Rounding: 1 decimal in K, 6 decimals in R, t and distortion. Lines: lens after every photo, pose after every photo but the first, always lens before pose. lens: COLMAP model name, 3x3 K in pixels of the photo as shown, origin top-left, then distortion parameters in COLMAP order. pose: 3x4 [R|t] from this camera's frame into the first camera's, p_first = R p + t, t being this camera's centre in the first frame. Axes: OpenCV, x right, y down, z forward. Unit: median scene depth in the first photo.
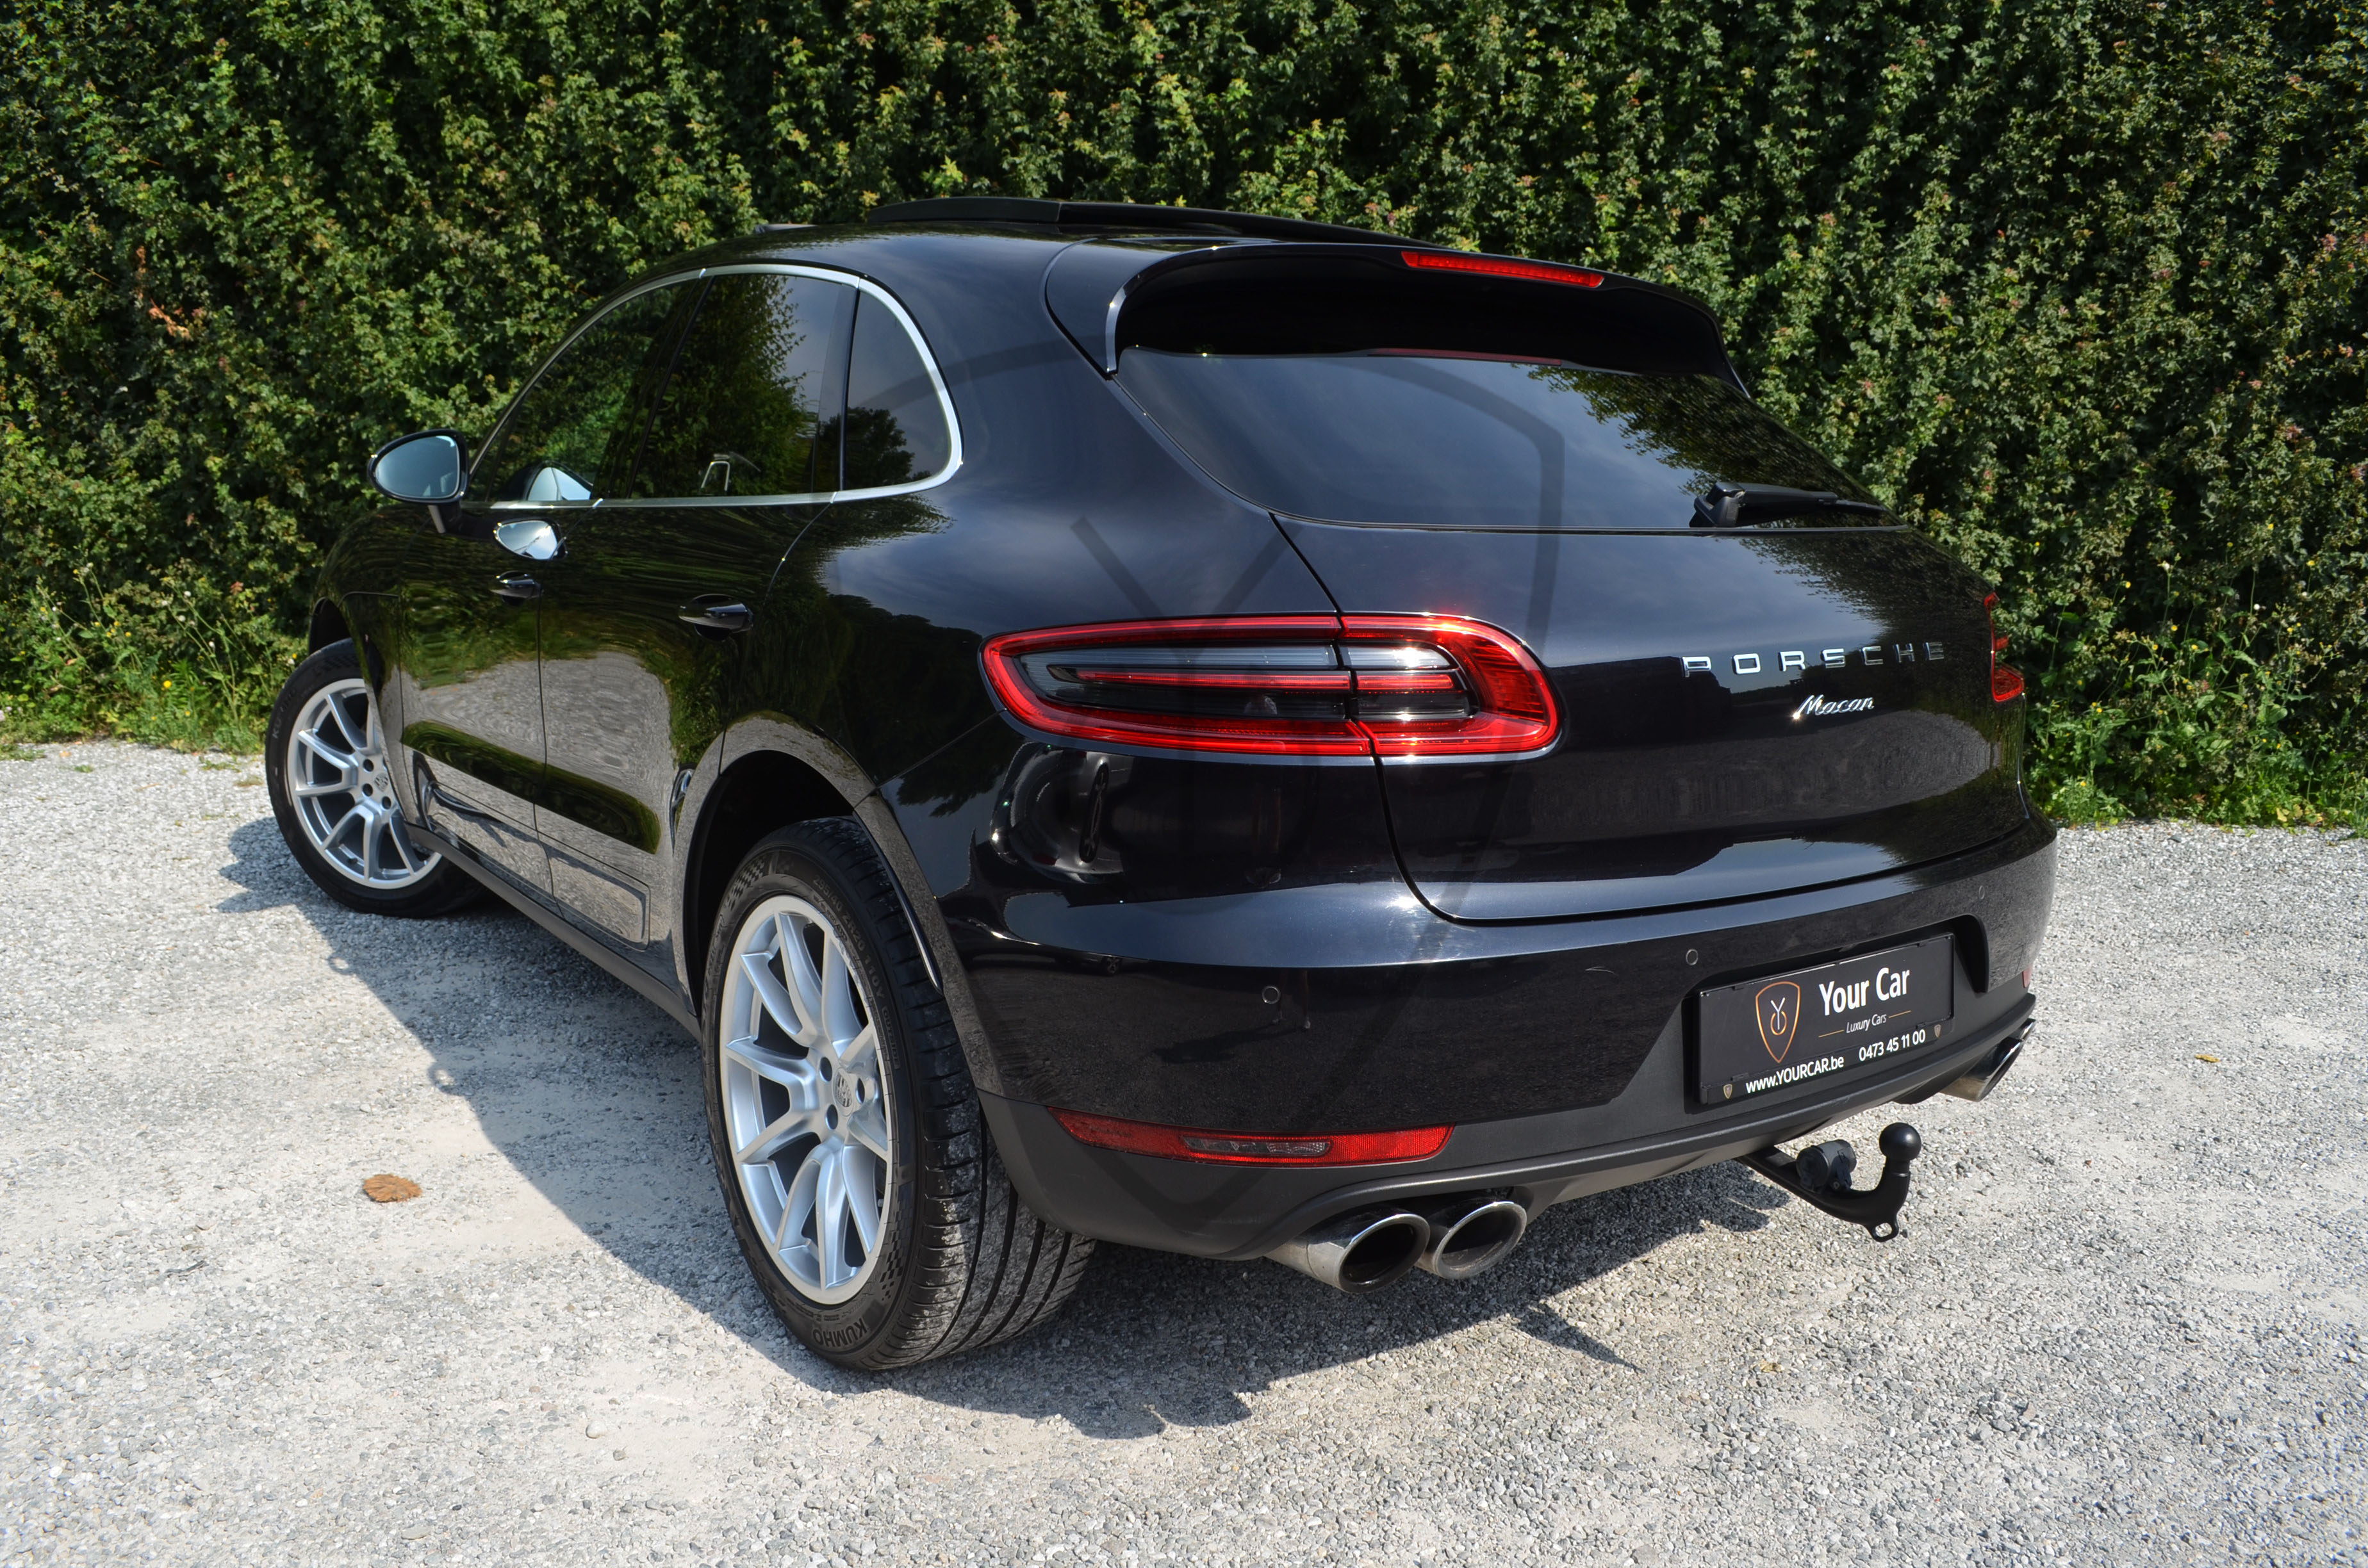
lens RADIAL K [[1844.0, 0, 1191.5], [0, 1844.0, 788.1], [0, 0, 1]] dist [-0.071853, 0.010987]
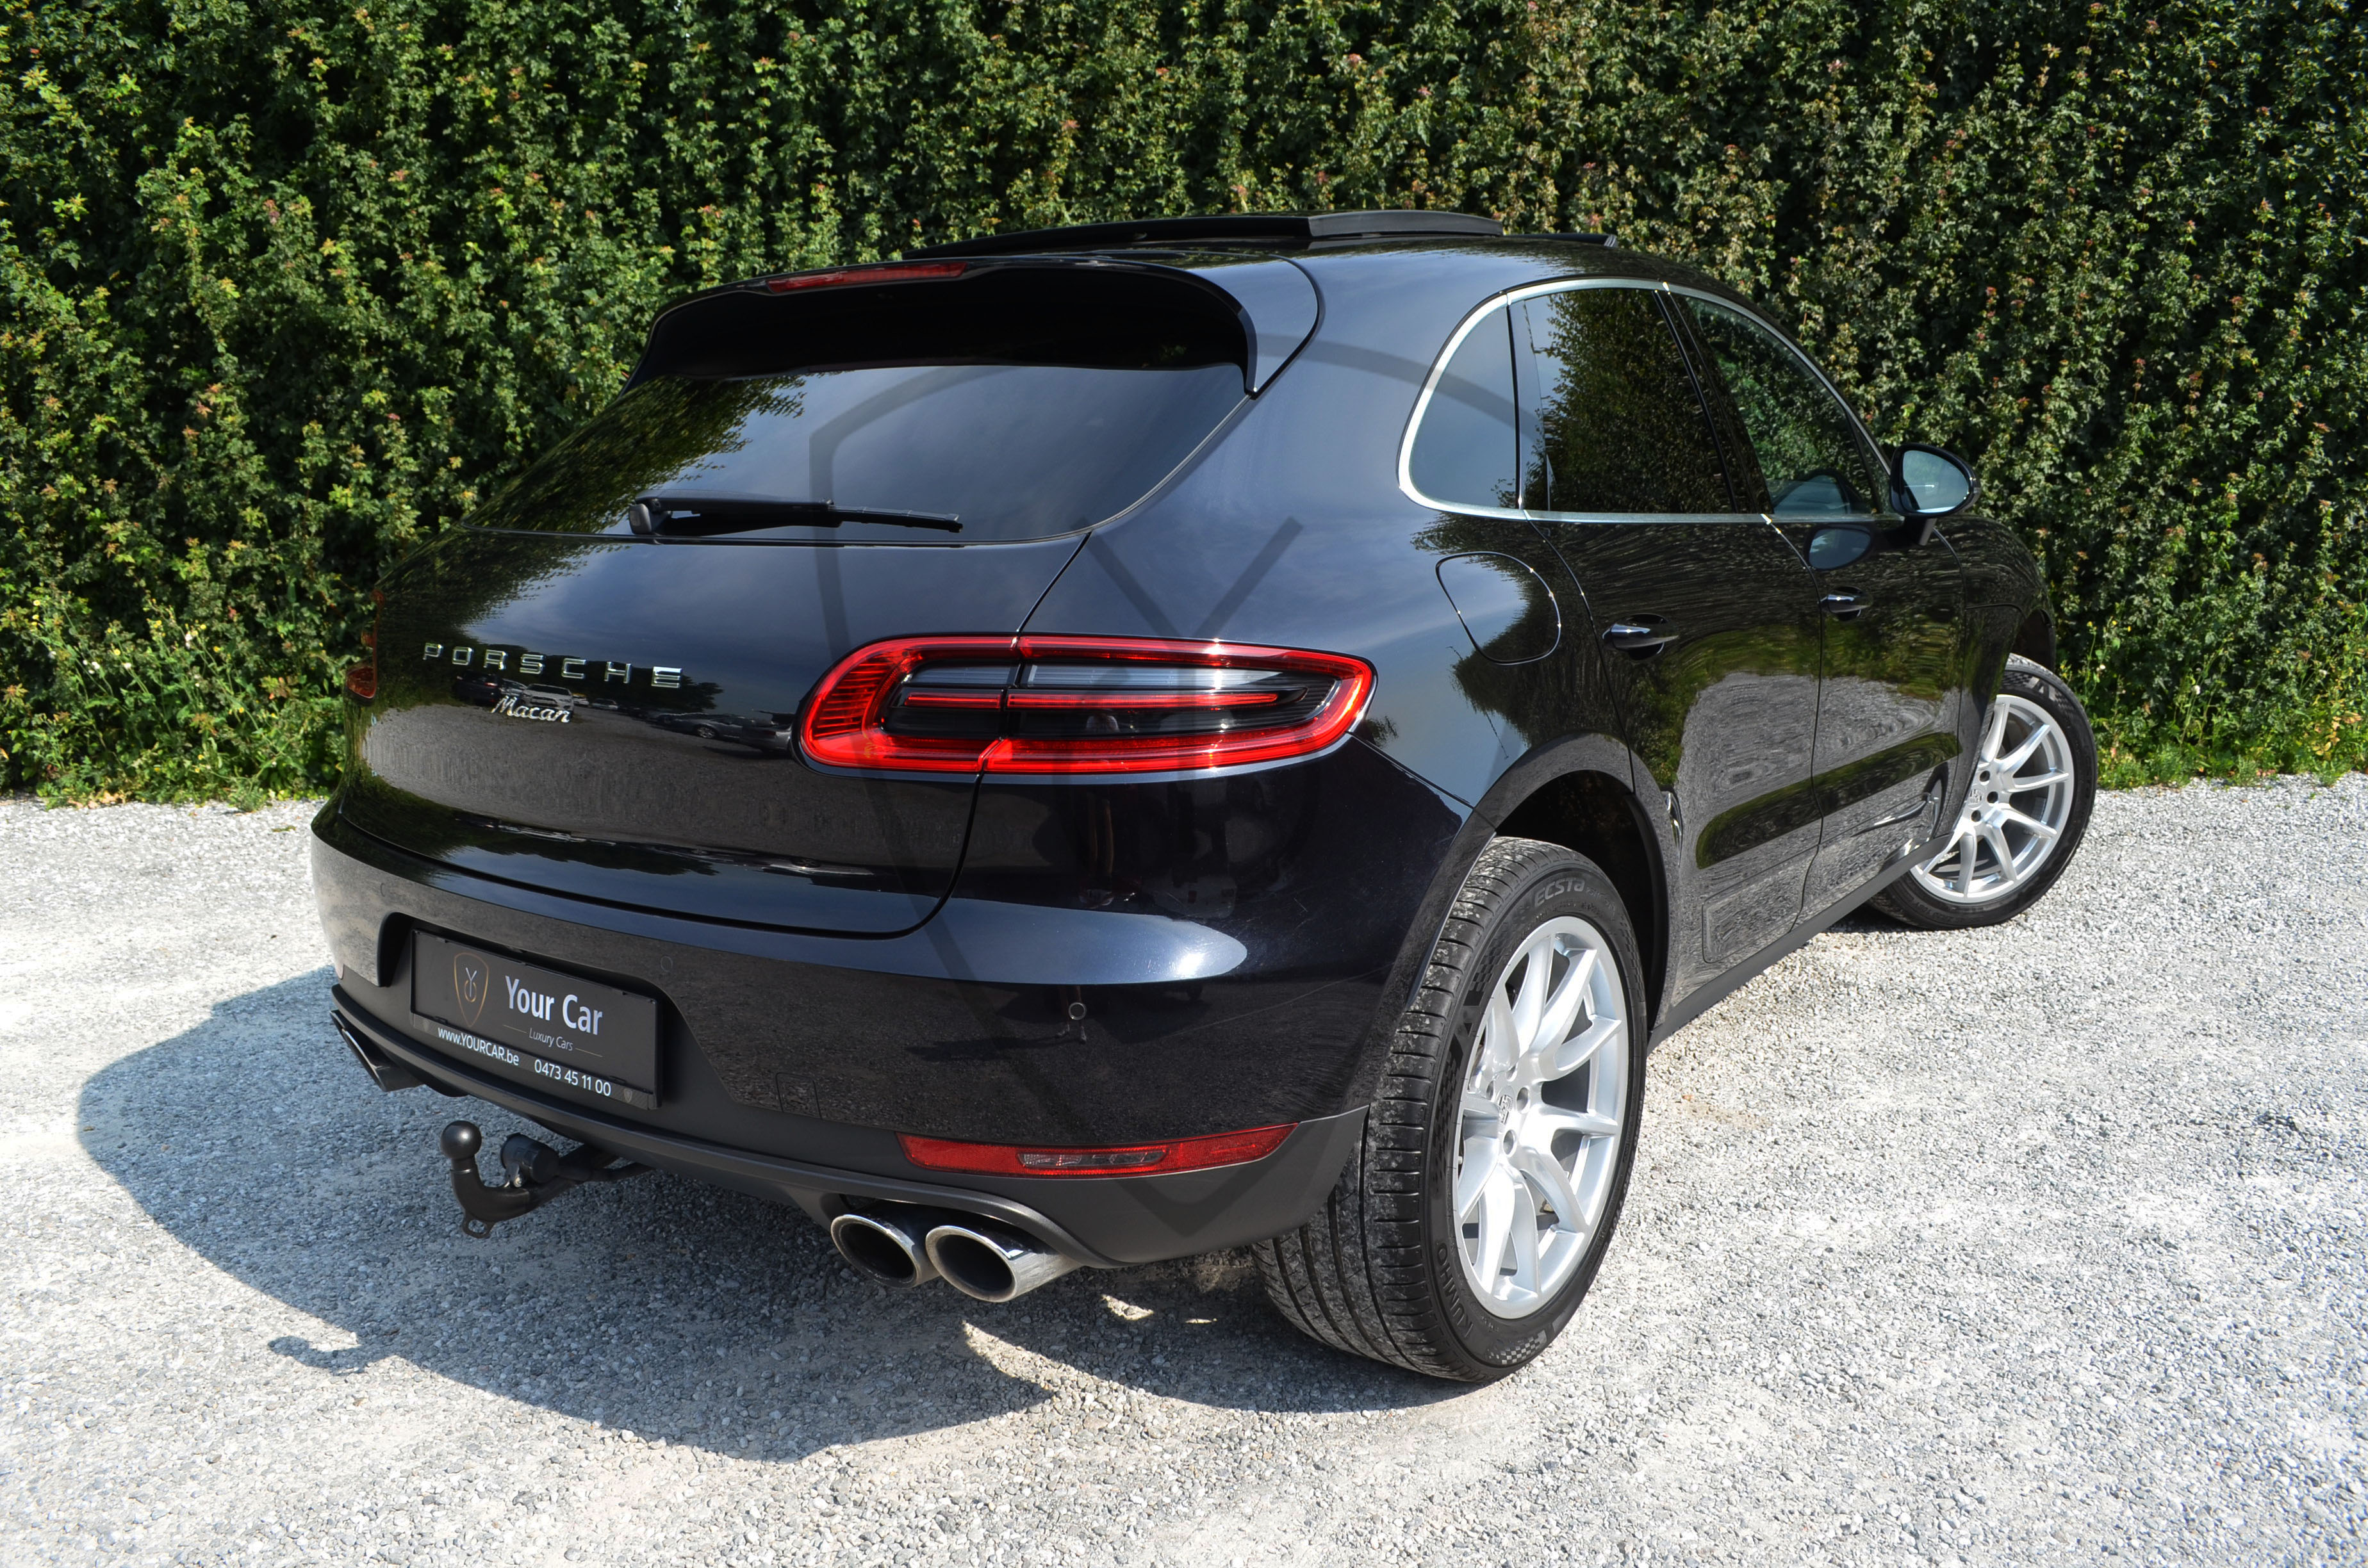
lens RADIAL K [[1844.0, 0, 1158.3], [0, 1844.0, 785.6], [0, 0, 1]] dist [-0.071853, 0.010987]
pose [[0.980277, -0.045608, 0.192295, 0.368230], [0.044379, 0.998958, 0.010694, 0.006911], [-0.192582, -0.001949, 0.981279, -0.045759]]
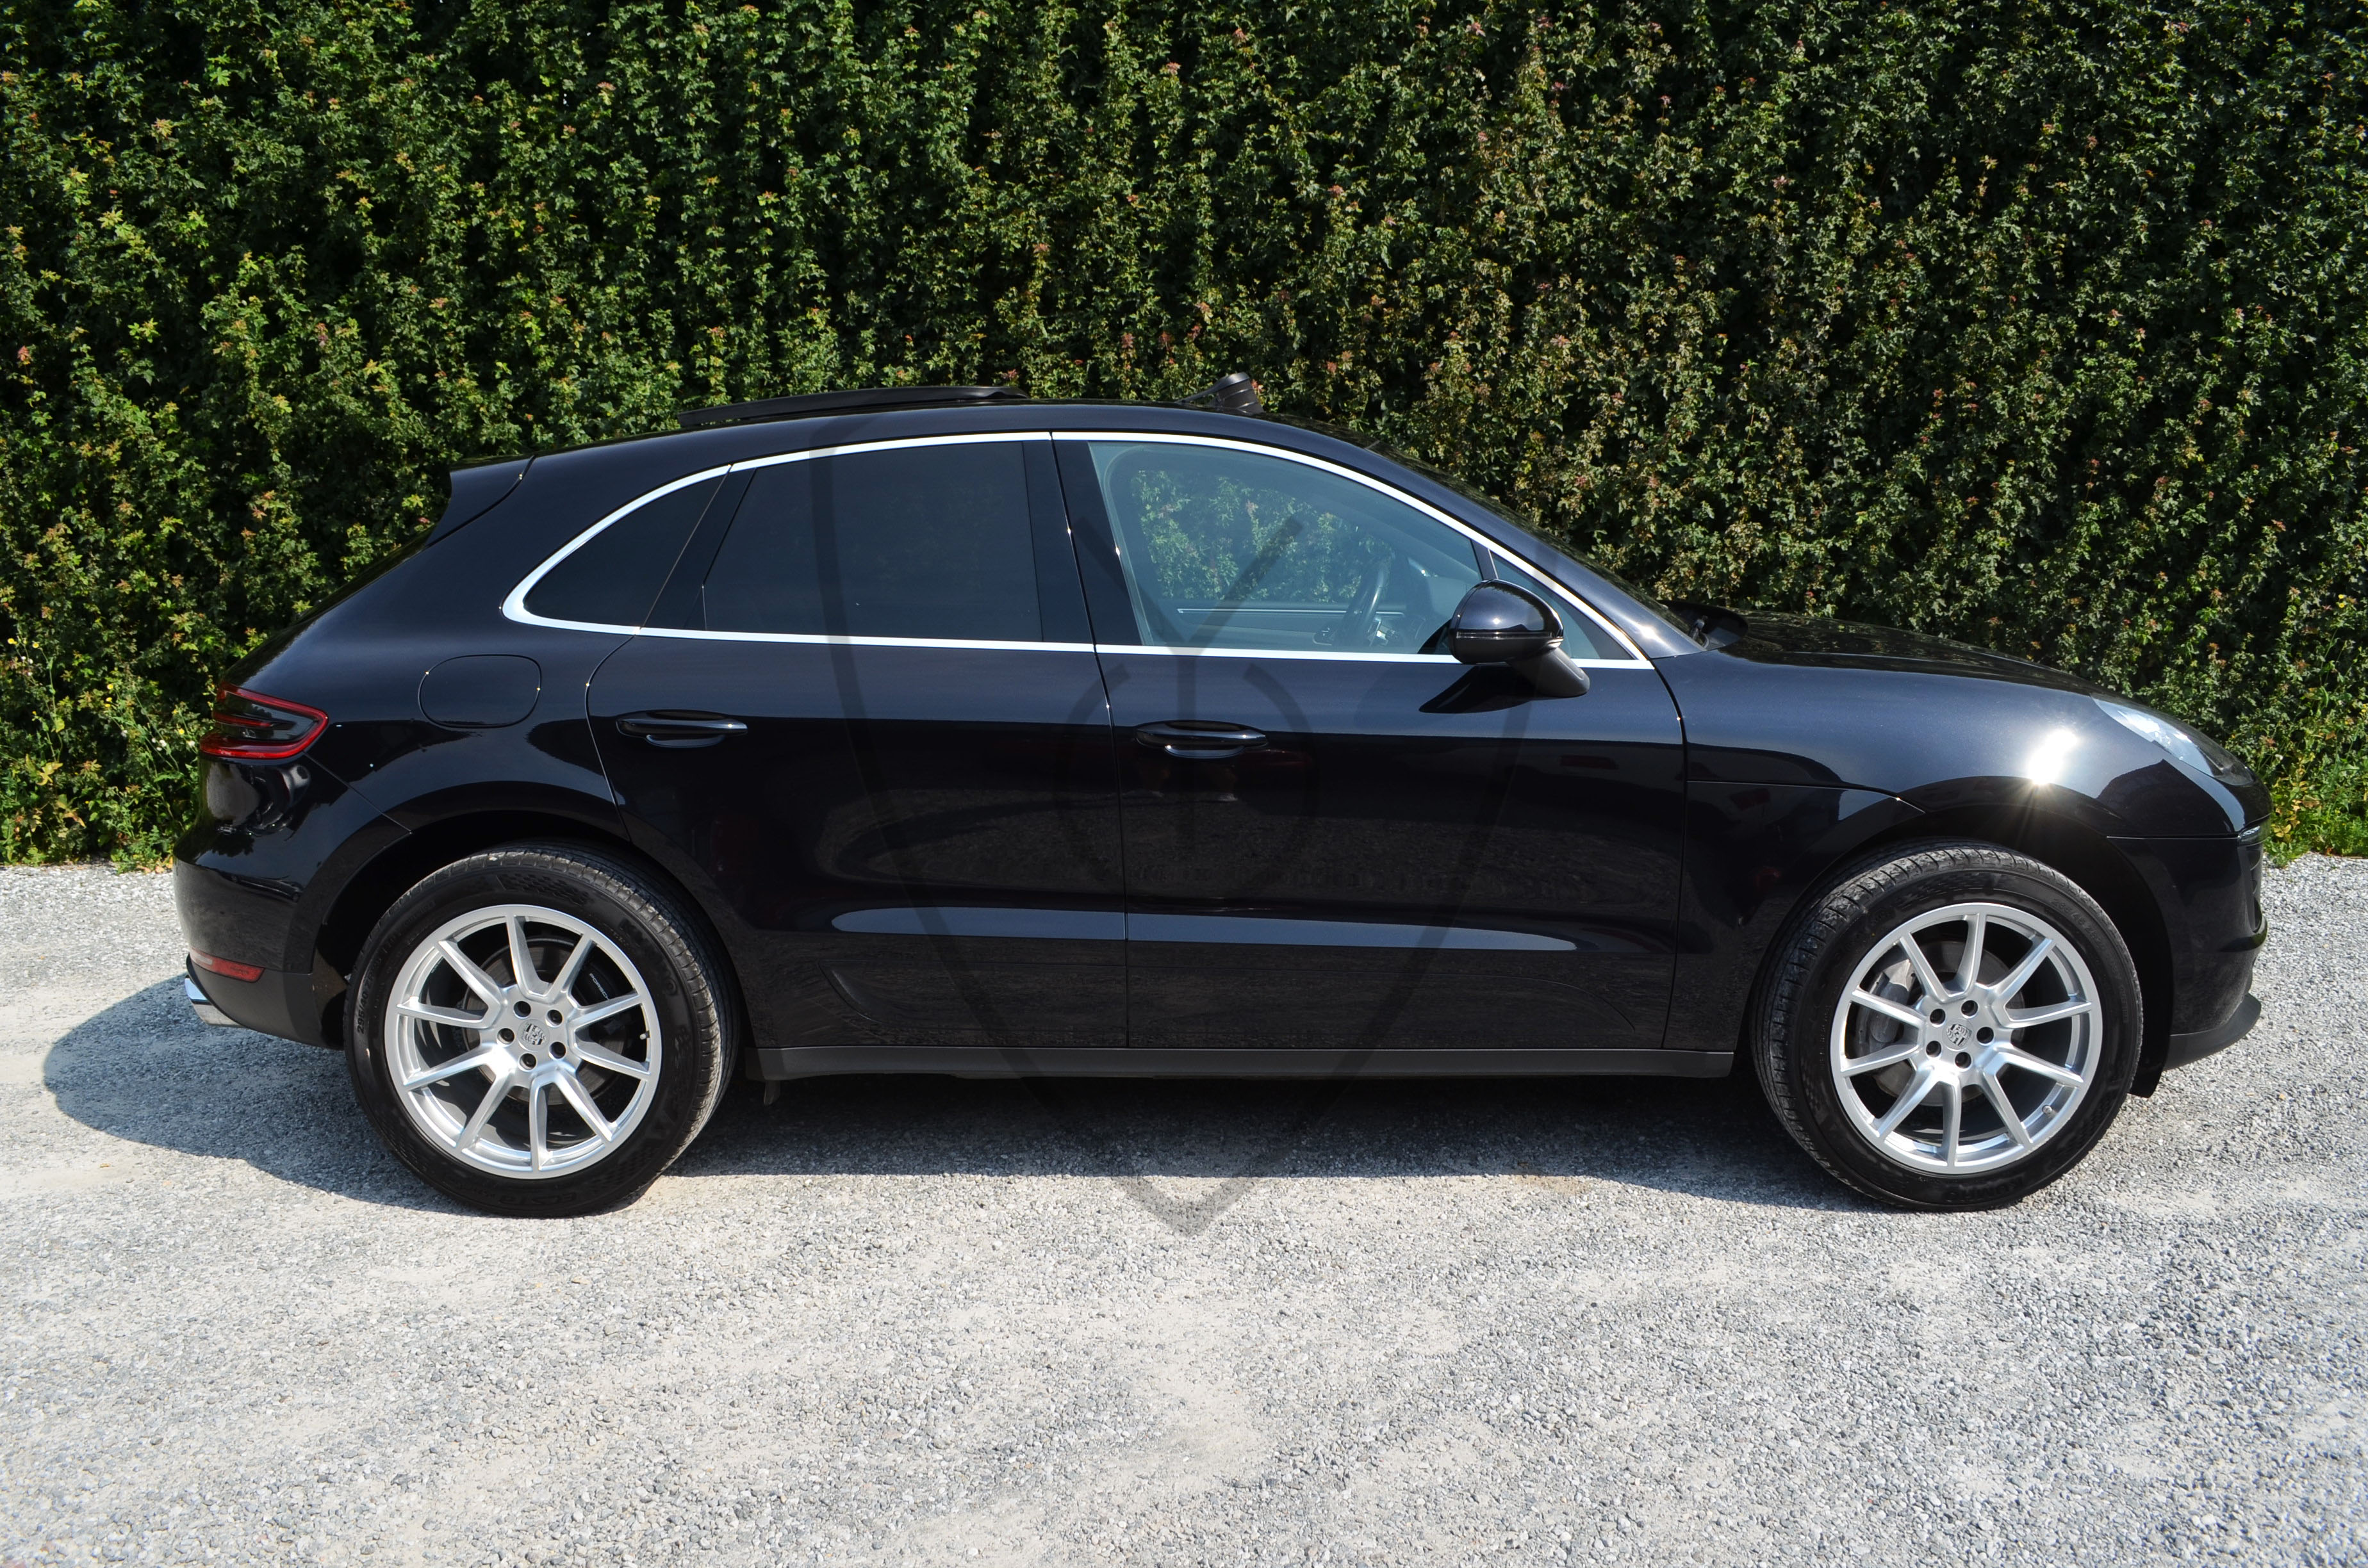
lens RADIAL K [[1844.0, 0, 1162.0], [0, 1844.0, 790.8], [0, 0, 1]] dist [-0.071853, 0.010987]
pose [[0.989623, -0.034036, 0.139602, 0.435024], [0.037142, 0.999116, -0.019709, -0.002395], [-0.138808, 0.024690, 0.990012, -0.126357]]
